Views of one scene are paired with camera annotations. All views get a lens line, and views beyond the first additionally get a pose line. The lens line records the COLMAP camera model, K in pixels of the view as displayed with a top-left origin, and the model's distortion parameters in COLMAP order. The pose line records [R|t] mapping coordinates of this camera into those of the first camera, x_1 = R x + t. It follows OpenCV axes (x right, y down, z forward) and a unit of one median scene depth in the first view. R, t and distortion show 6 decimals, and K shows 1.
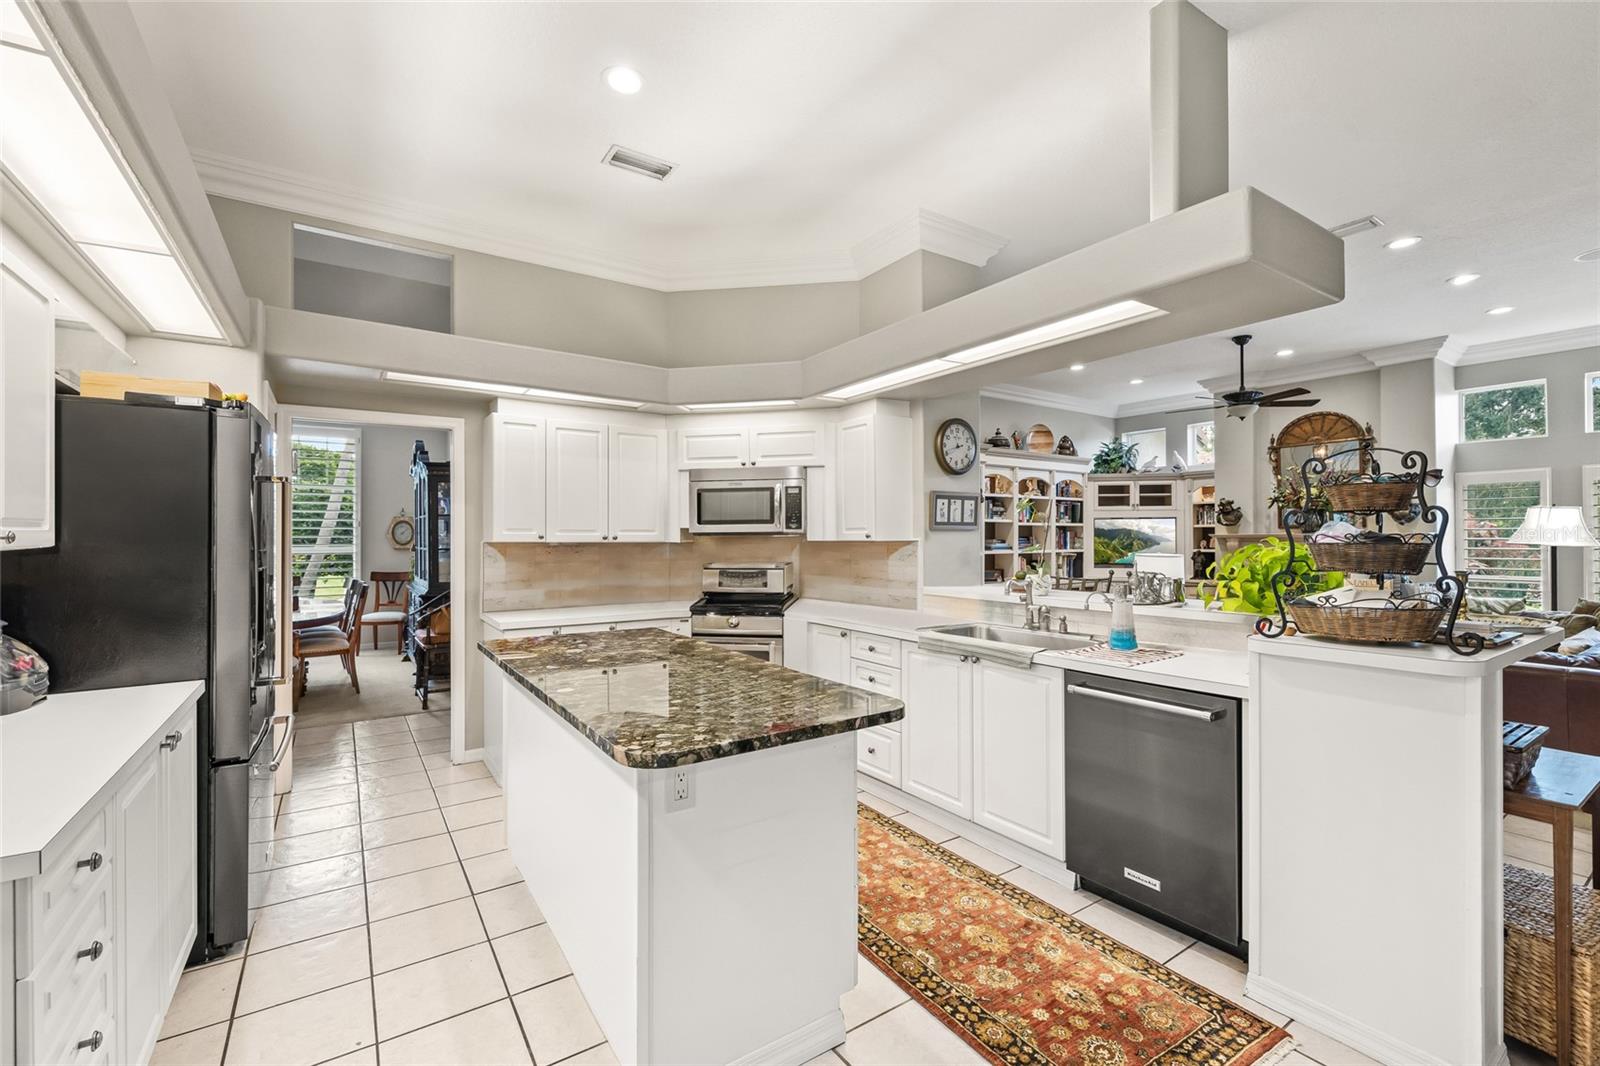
lens RADIAL K [[686.2, 0, 800.0], [0, 686.2, 533.0], [0, 0, 1]] dist [0.008053, -0.000019]
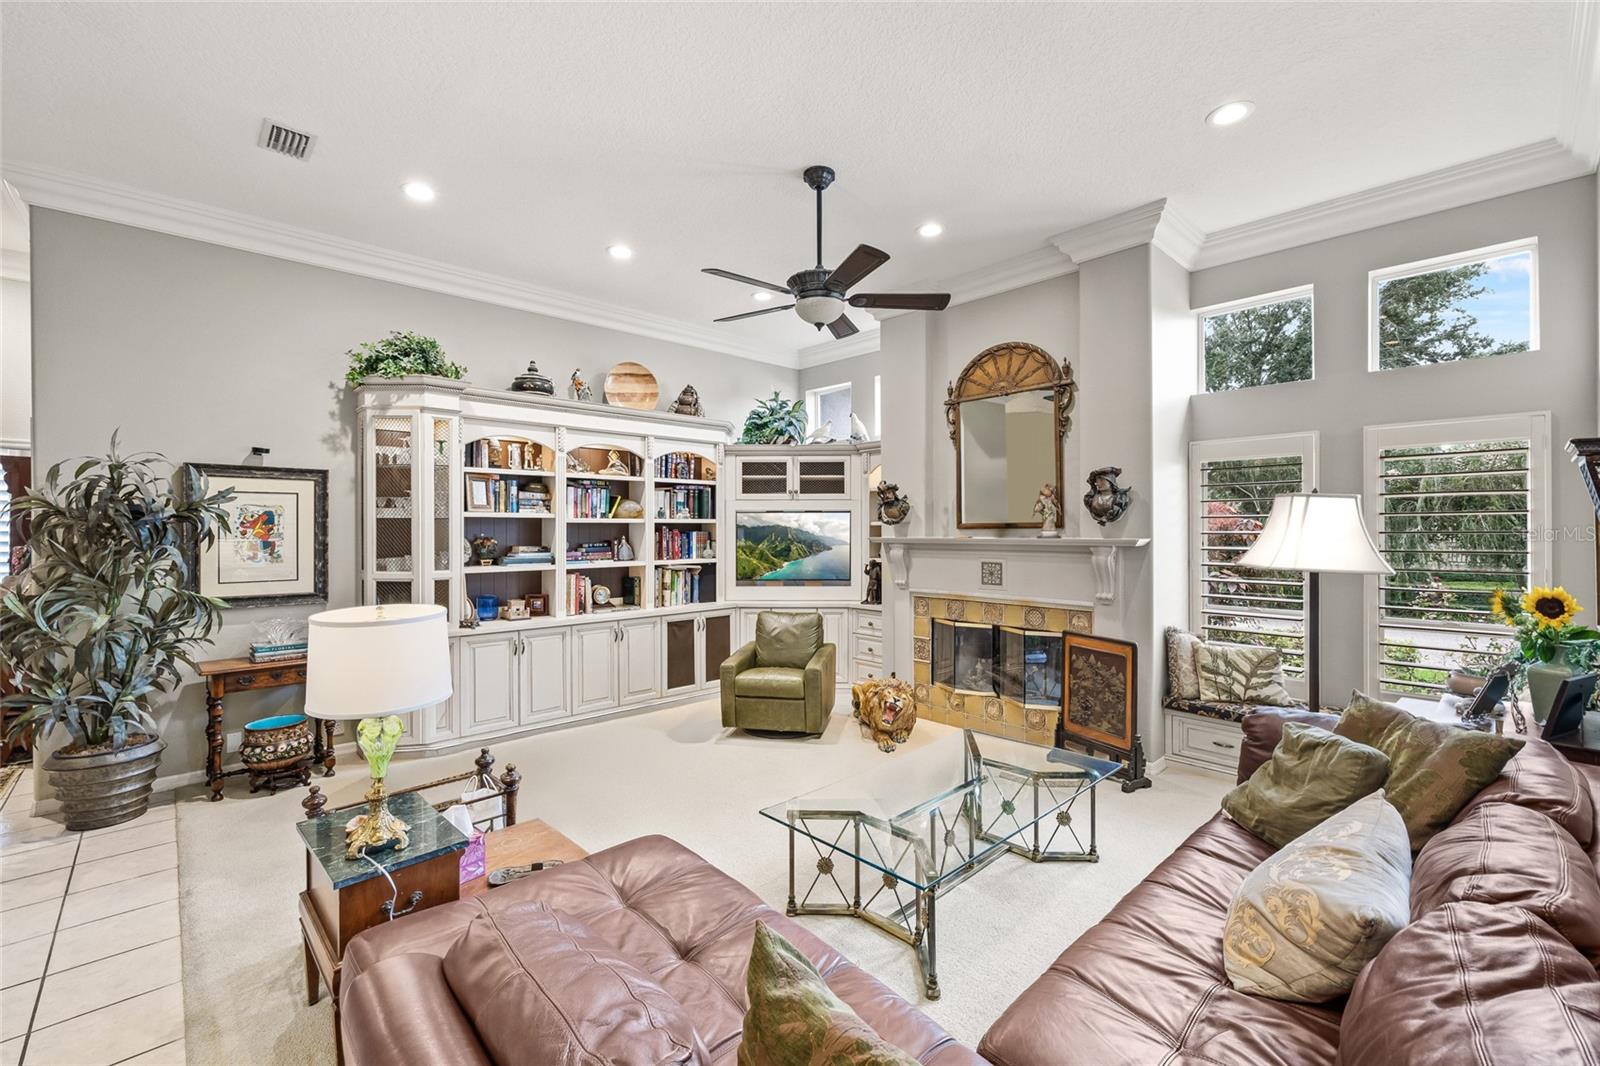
lens RADIAL K [[676.1, 0, 795.2], [0, 676.1, 532.0], [0, 0, 1]] dist [0.000780, 0.000238]
pose [[0.988892, -0.001300, 0.148631, 0.427153], [-0.000597, 0.999919, 0.012717, -0.010898], [-0.148635, -0.012665, 0.988811, 0.378644]]
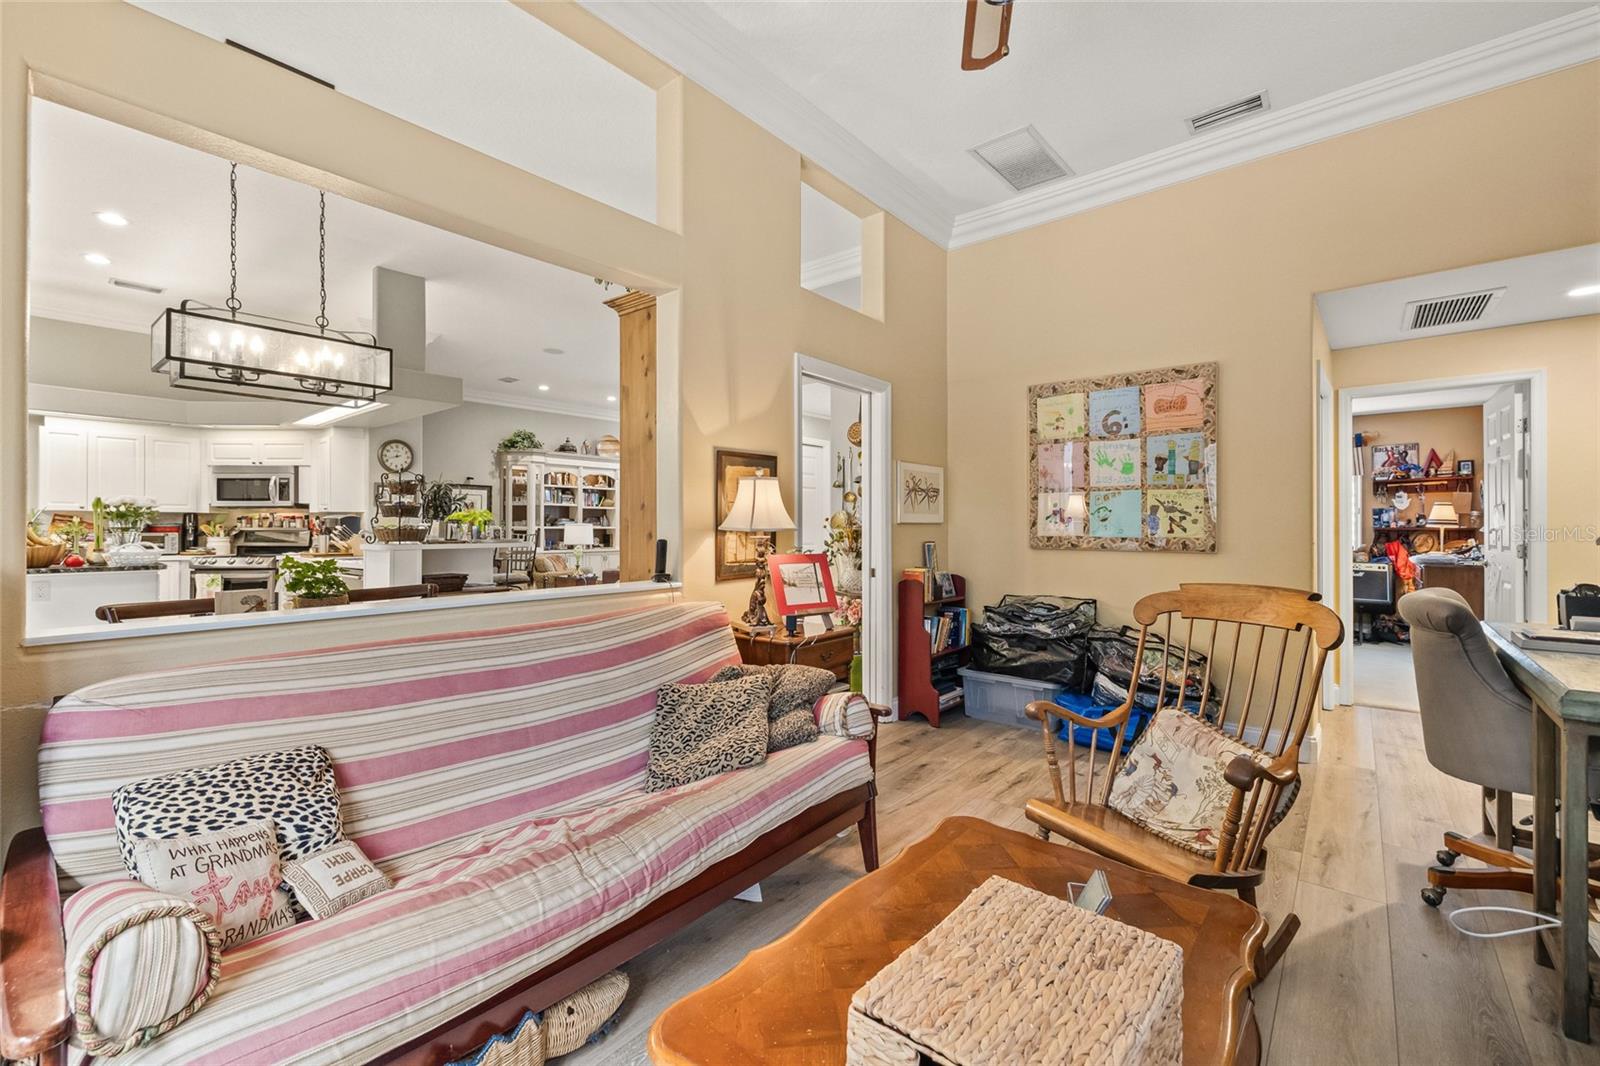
lens RADIAL K [[671.8, 0, 797.5], [0, 671.8, 522.3], [0, 0, 1]] dist [-0.000106, 0.000071]
pose [[0.961456, 0.003023, 0.274943, 0.361510], [-0.002914, 0.999995, -0.000805, 0.016976], [-0.274944, -0.000027, 0.961460, -0.427373]]
